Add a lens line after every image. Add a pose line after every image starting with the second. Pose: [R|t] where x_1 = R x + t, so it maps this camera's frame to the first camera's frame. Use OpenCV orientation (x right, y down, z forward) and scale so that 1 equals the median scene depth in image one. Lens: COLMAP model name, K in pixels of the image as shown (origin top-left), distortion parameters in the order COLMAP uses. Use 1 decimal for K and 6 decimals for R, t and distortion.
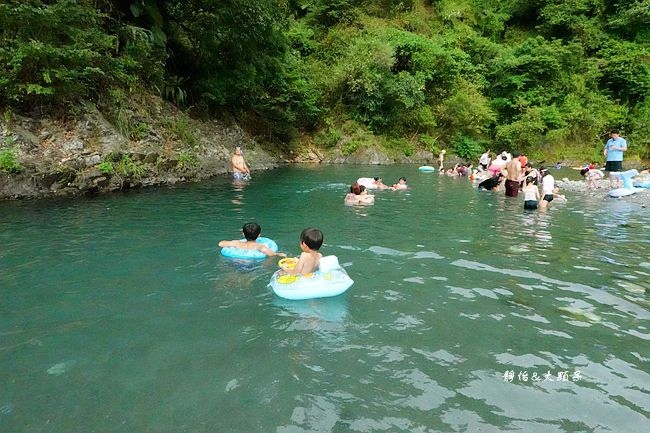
lens RADIAL K [[451.7, 0, 323.4], [0, 451.7, 210.3], [0, 0, 1]] dist [0.011370, 0.009258]
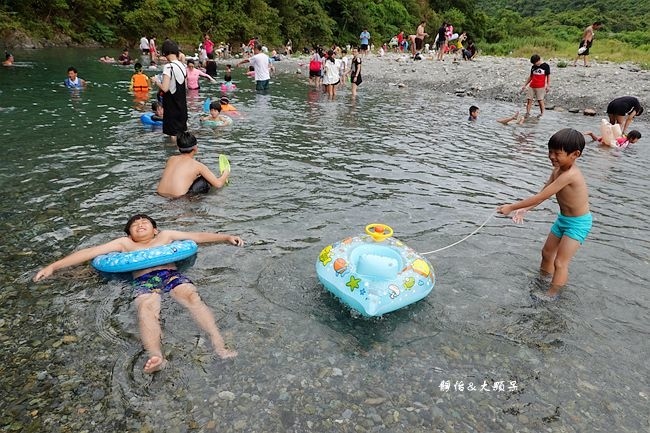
lens RADIAL K [[451.7, 0, 322.8], [0, 451.7, 215.2], [0, 0, 1]] dist [0.011370, 0.009258]
pose [[0.647911, -0.265611, 0.713906, -0.238320], [0.078300, 0.955493, 0.284433, 0.015735], [-0.757681, -0.128388, 0.639872, -0.175148]]
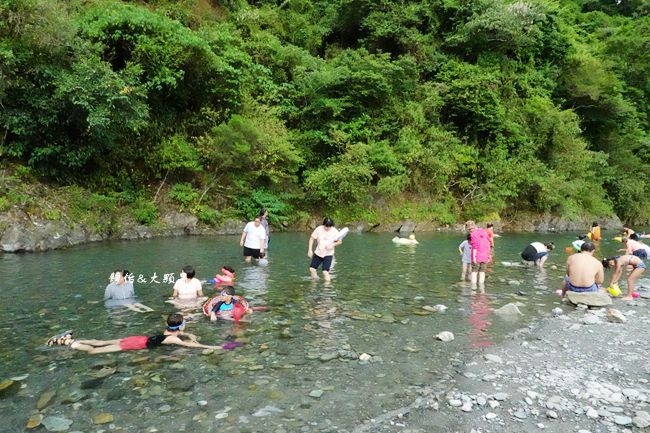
lens RADIAL K [[451.7, 0, 325.9], [0, 451.7, 215.3], [0, 0, 1]] dist [0.011370, 0.009258]
pose [[0.958948, -0.023542, 0.282602, 0.228241], [0.053237, 0.993775, -0.097860, -0.061025], [-0.278539, 0.108888, 0.954232, 0.390588]]
